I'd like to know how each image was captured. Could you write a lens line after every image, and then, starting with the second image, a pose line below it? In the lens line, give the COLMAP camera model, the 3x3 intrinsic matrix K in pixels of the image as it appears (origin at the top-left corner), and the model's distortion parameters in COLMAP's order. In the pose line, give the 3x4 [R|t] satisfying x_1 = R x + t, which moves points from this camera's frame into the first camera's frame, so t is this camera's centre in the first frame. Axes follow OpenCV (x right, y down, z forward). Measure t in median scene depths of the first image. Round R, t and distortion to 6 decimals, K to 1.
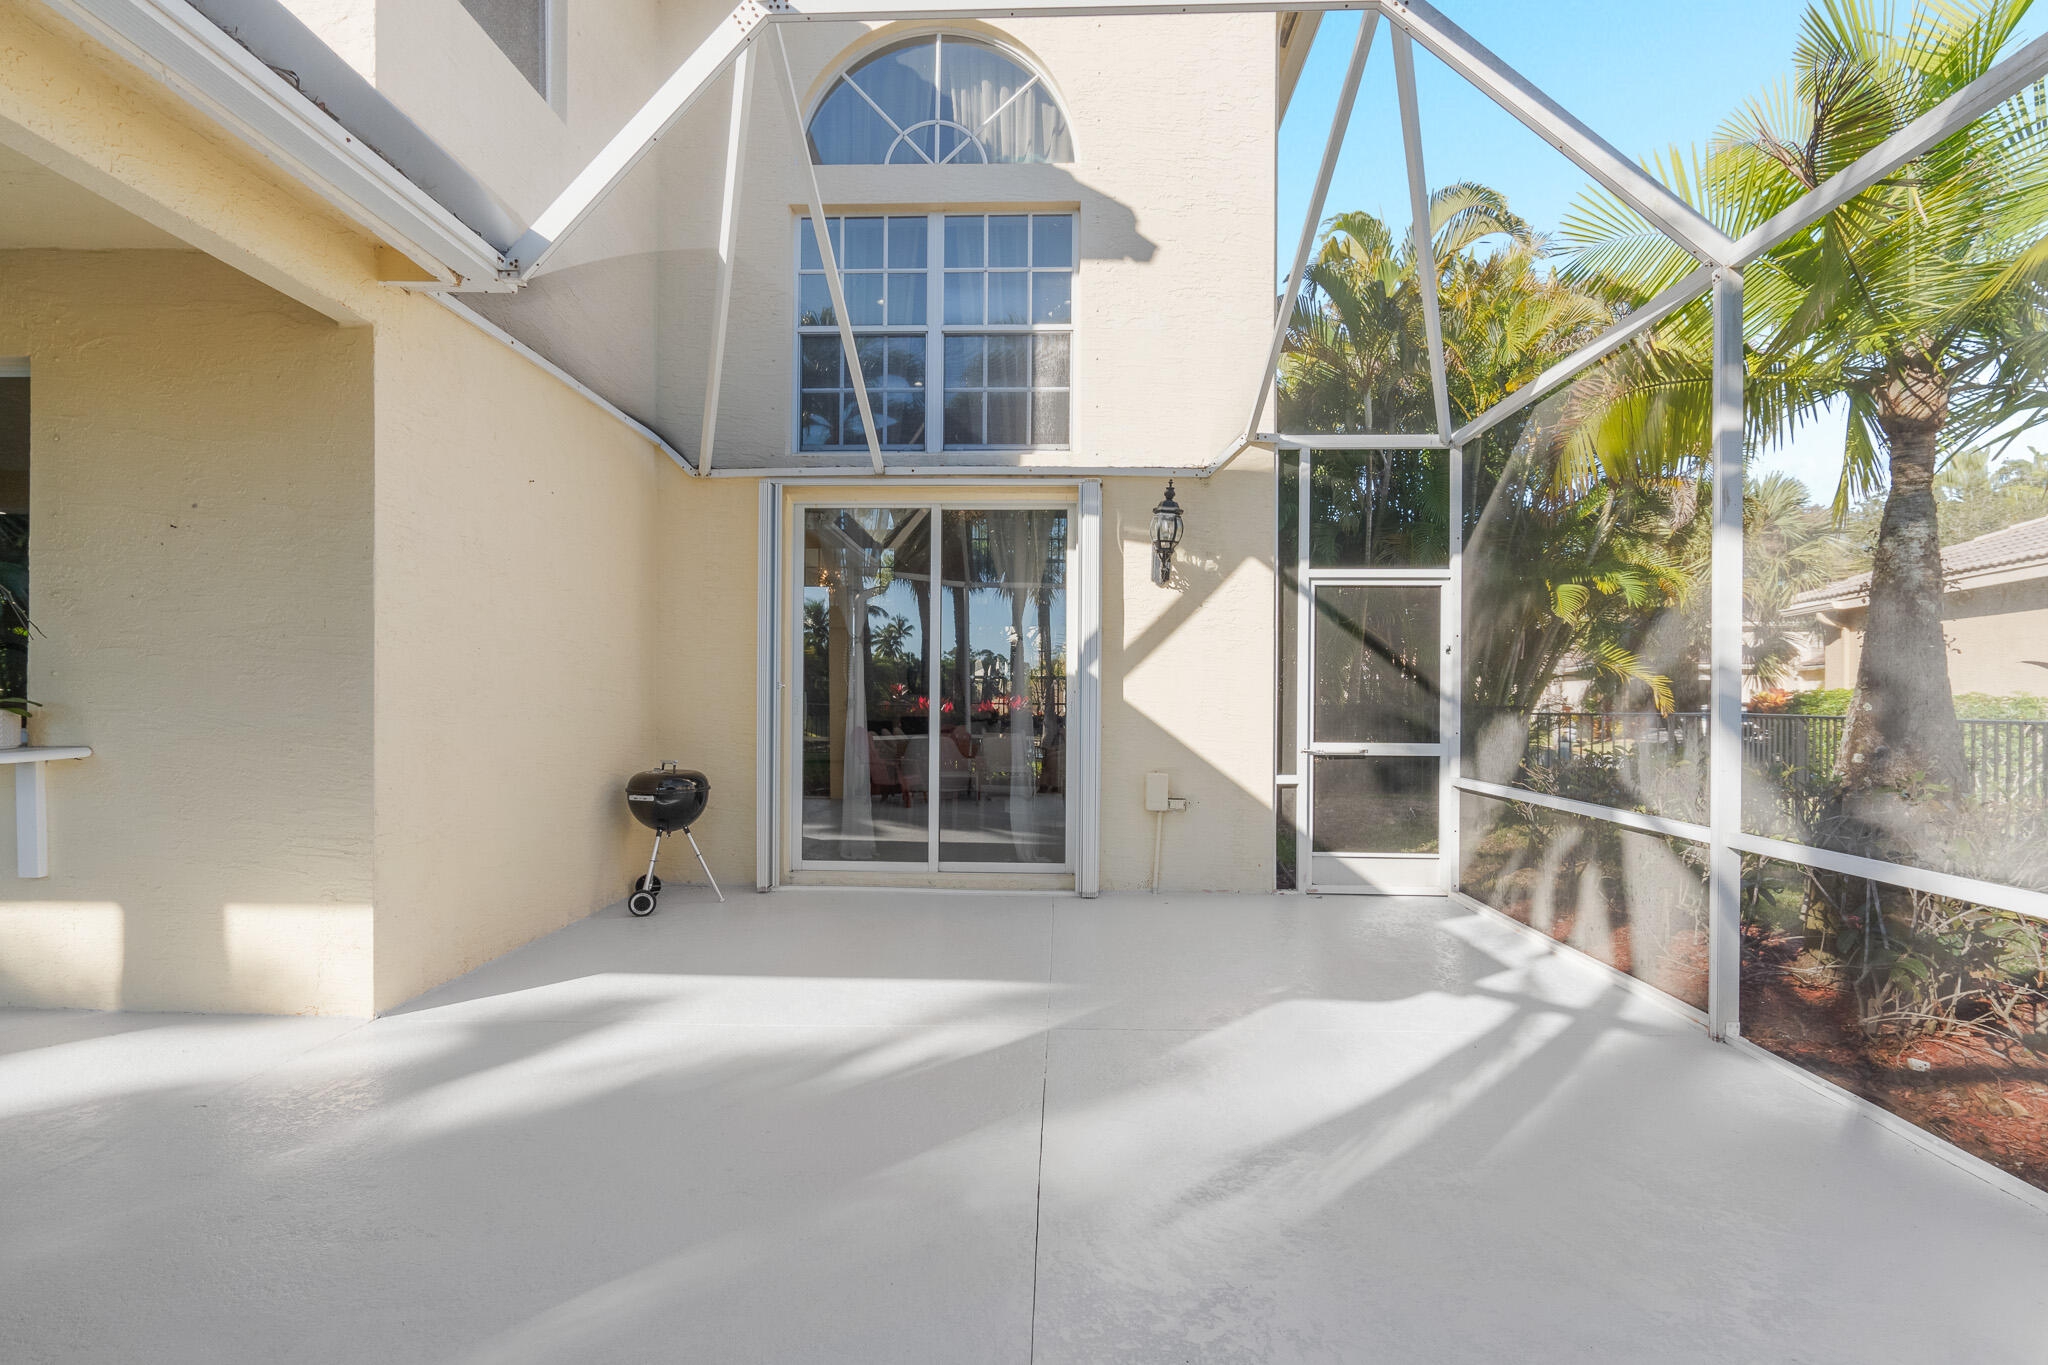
lens RADIAL K [[933.0, 0, 1035.3], [0, 933.0, 694.2], [0, 0, 1]] dist [-0.004715, 0.003350]
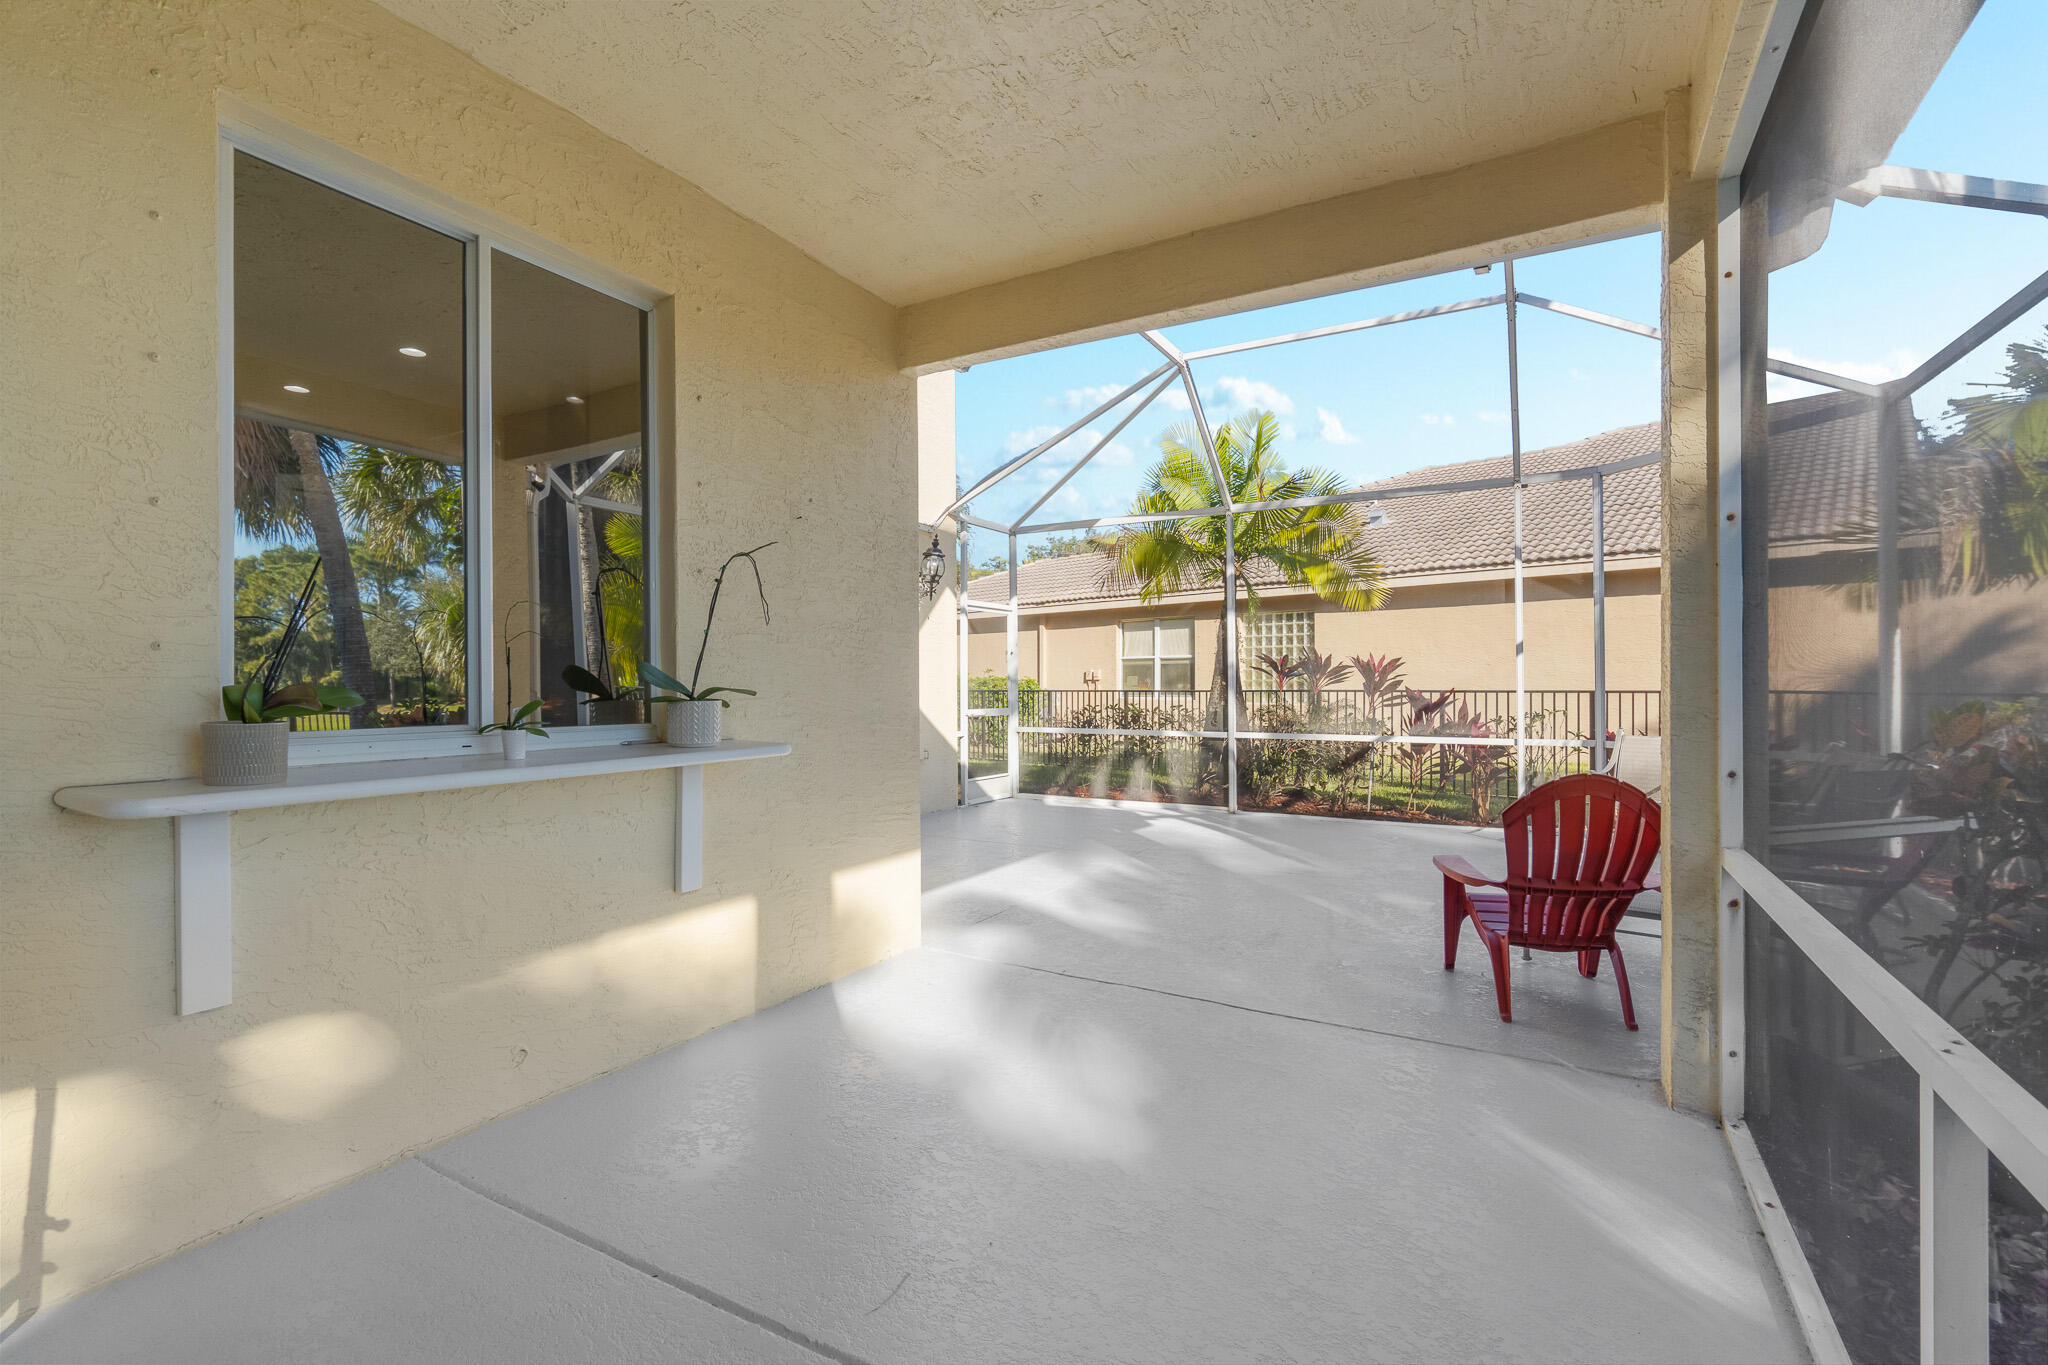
lens RADIAL K [[933.0, 0, 1013.8], [0, 933.0, 689.7], [0, 0, 1]] dist [-0.004715, 0.003350]
pose [[0.478687, -0.017068, 0.877819, -1.072617], [0.011538, 0.999847, 0.013149, -0.000794], [-0.877910, 0.003834, 0.478811, 0.183345]]
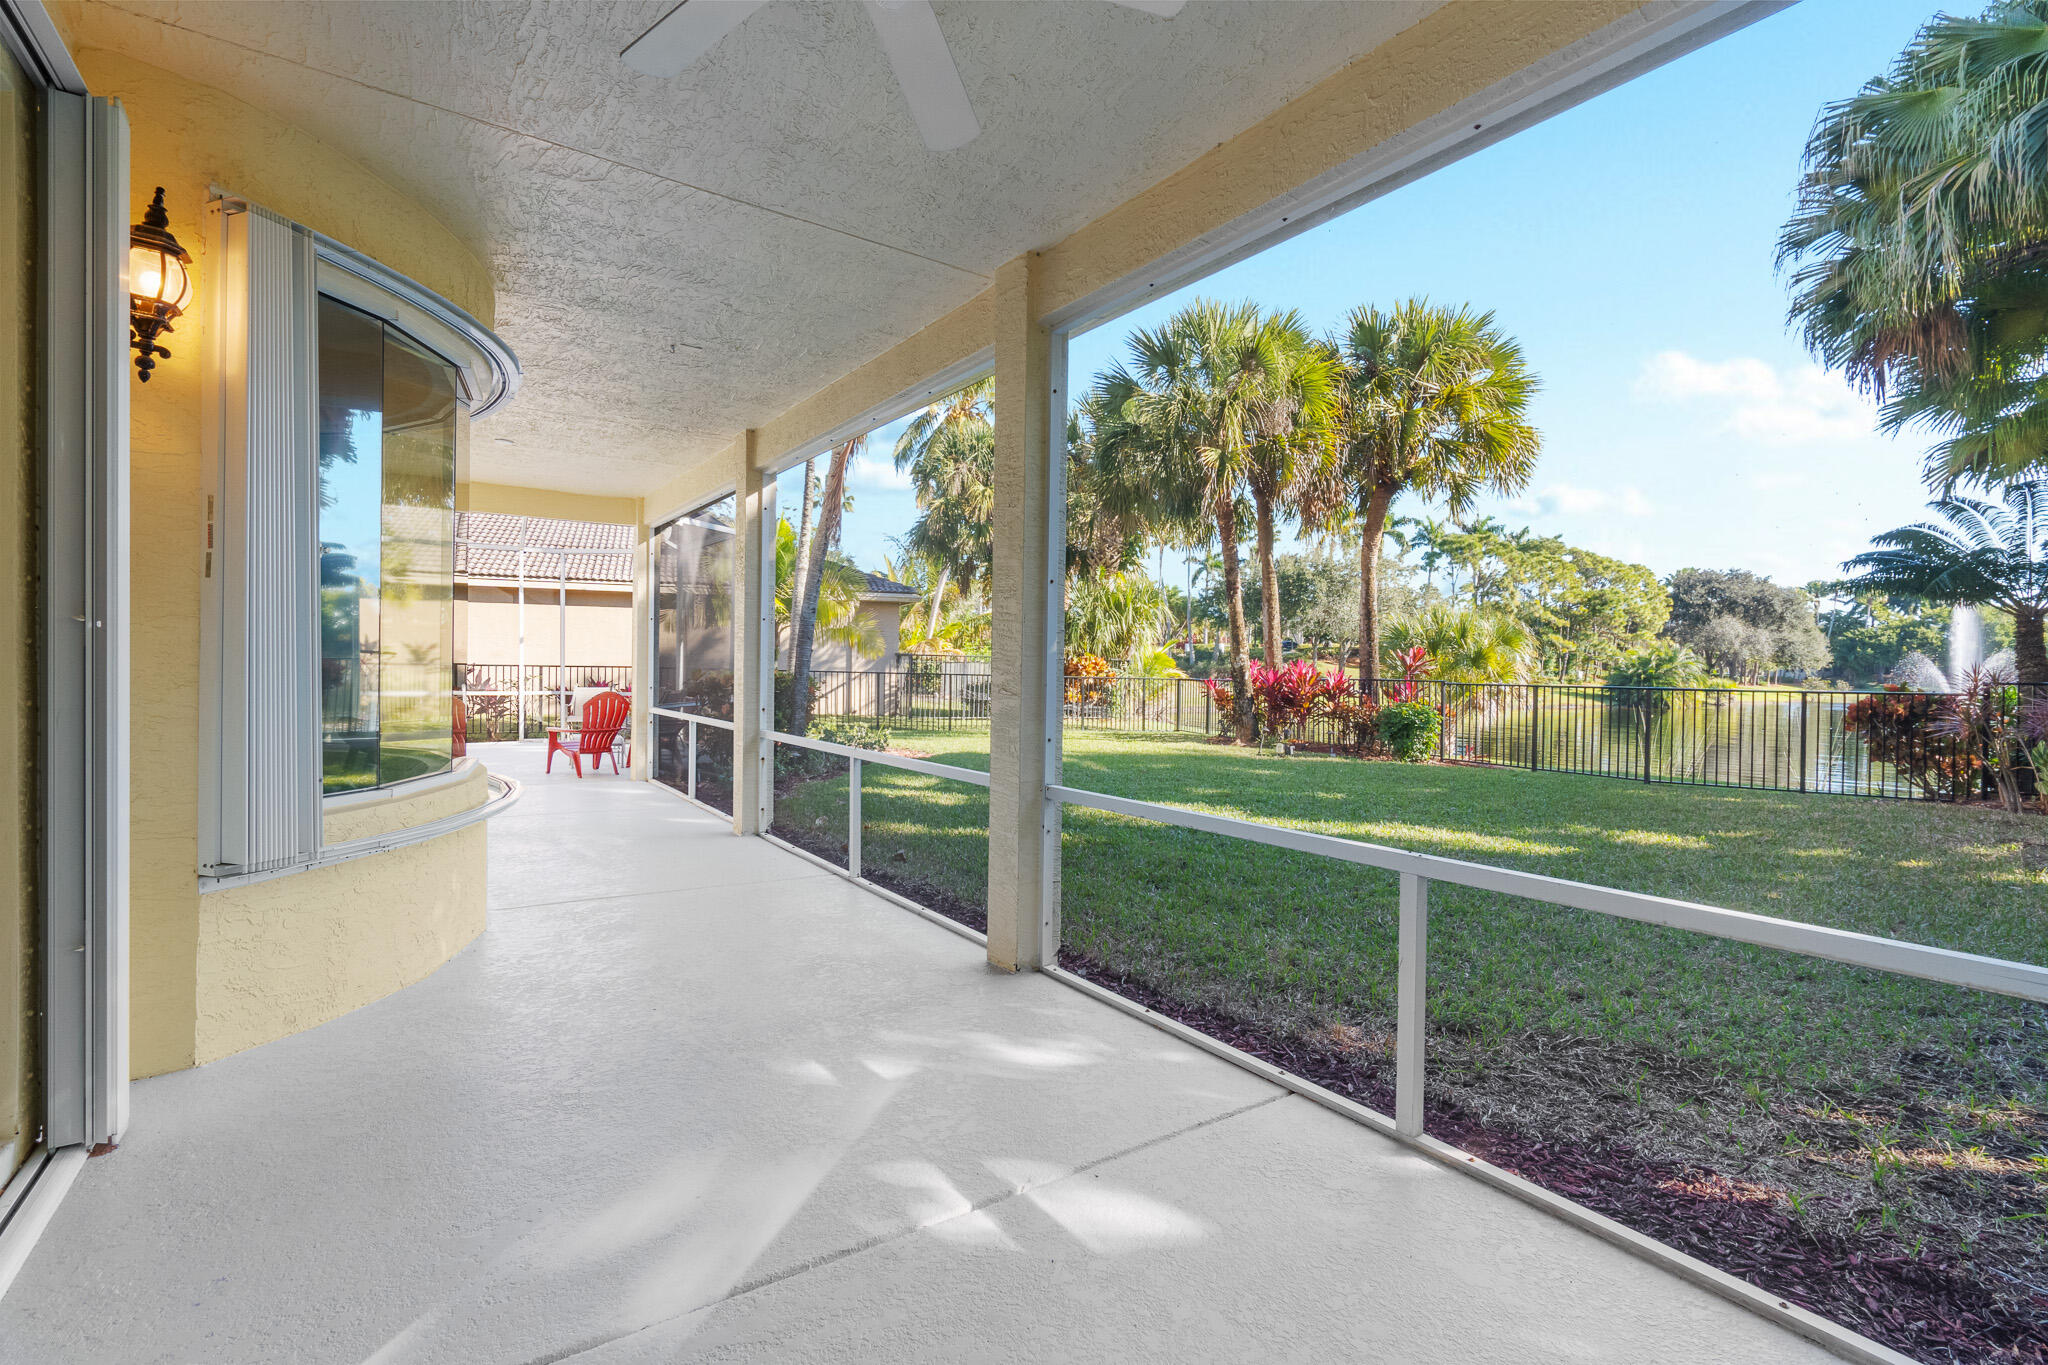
lens RADIAL K [[933.0, 0, 1025.6], [0, 933.0, 672.1], [0, 0, 1]] dist [-0.004715, 0.003350]
pose [[-0.584363, -0.022896, 0.811170, -2.296124], [-0.021185, 0.999692, 0.012956, -0.013928], [-0.811216, -0.009614, -0.584667, 0.536868]]
